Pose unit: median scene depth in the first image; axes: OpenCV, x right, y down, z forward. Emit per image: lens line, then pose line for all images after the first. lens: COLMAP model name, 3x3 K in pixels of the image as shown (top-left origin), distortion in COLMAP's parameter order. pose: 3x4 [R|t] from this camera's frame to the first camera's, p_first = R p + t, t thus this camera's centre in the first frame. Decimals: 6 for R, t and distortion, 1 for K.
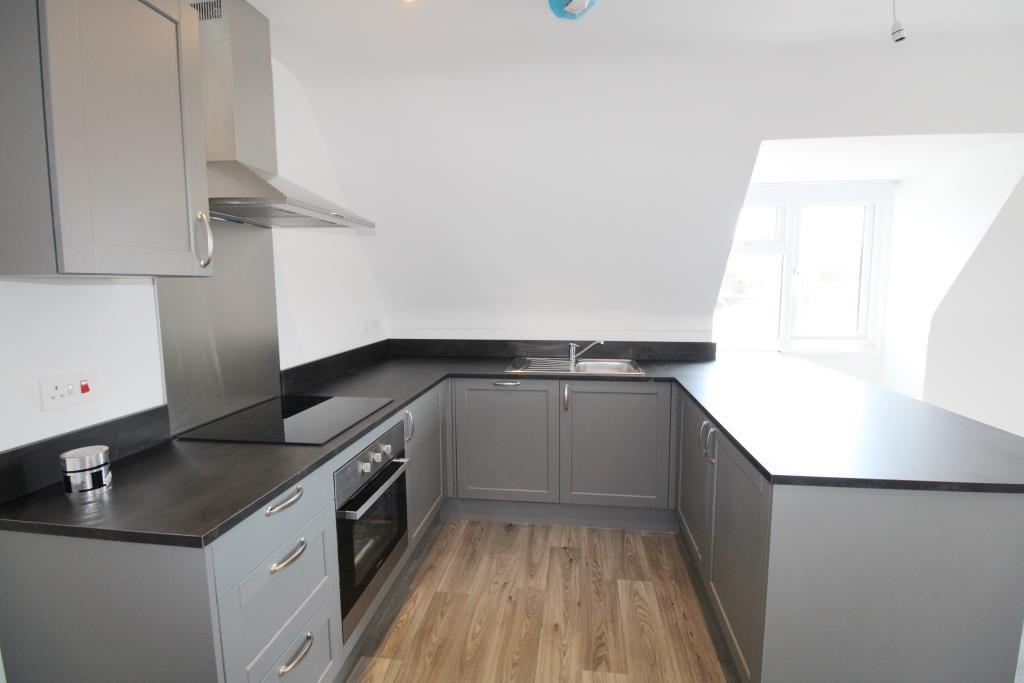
lens RADIAL K [[472.0, 0, 515.7], [0, 472.0, 338.4], [0, 0, 1]] dist [-0.002727, -0.000467]
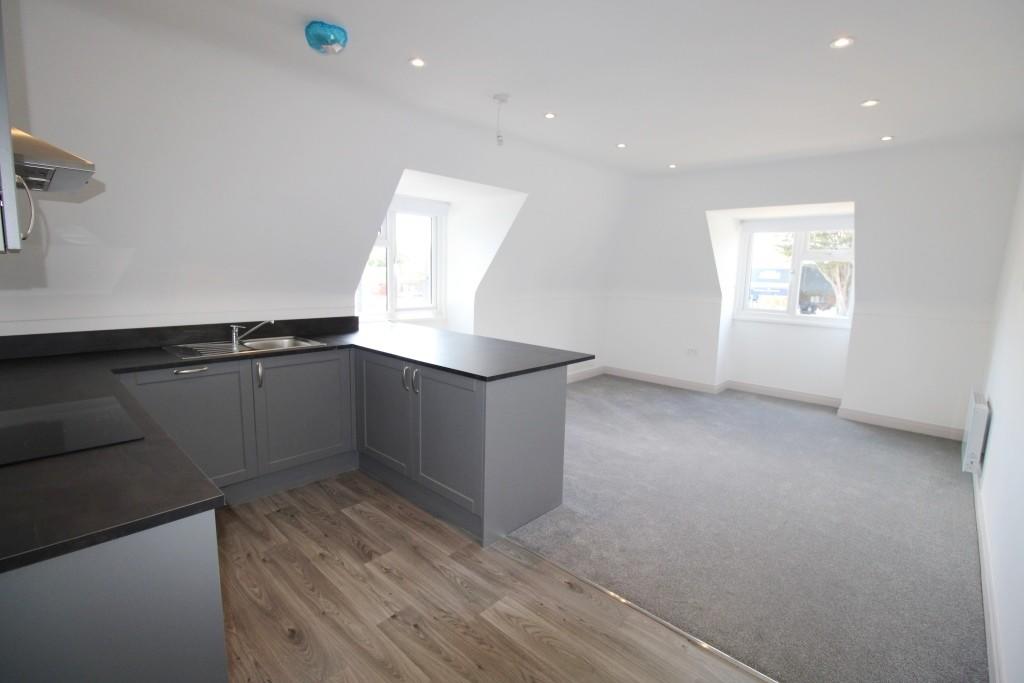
lens RADIAL K [[472.0, 0, 509.7], [0, 472.0, 340.7], [0, 0, 1]] dist [-0.002727, -0.000467]
pose [[0.591104, -0.100800, 0.800272, -0.426289], [0.066188, 0.994876, 0.076423, 0.006230], [-0.803875, 0.007794, 0.594747, -0.081850]]
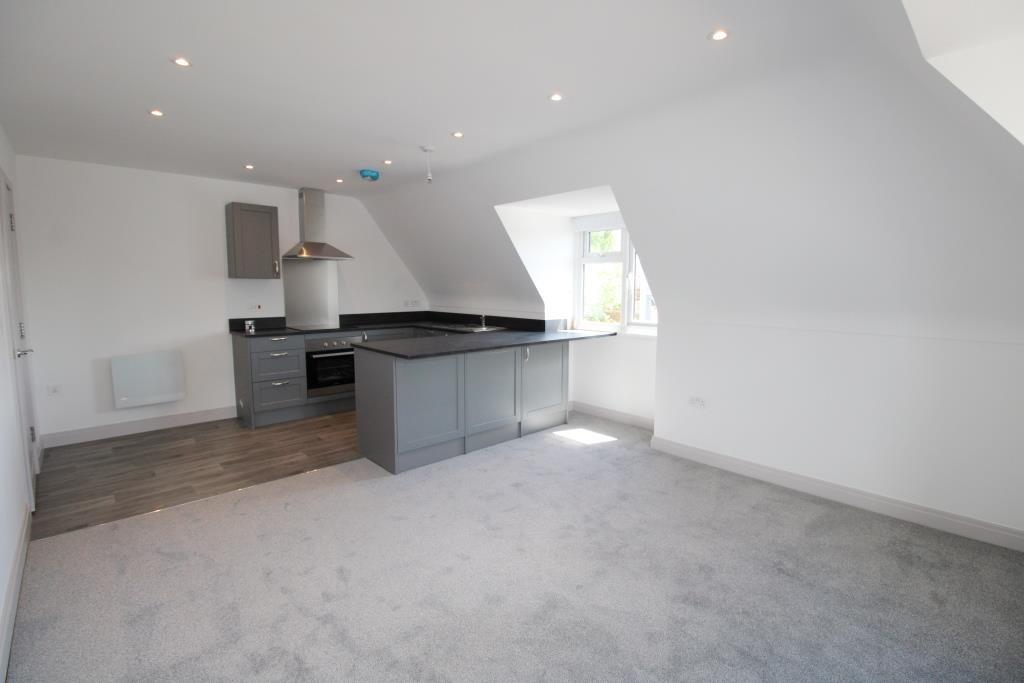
lens RADIAL K [[472.0, 0, 515.0], [0, 472.0, 338.8], [0, 0, 1]] dist [-0.002727, -0.000467]
pose [[0.769794, 0.084113, -0.632727, 1.767455], [-0.077469, 0.996263, 0.038189, -0.041208], [0.633574, 0.019619, 0.773433, 0.118282]]
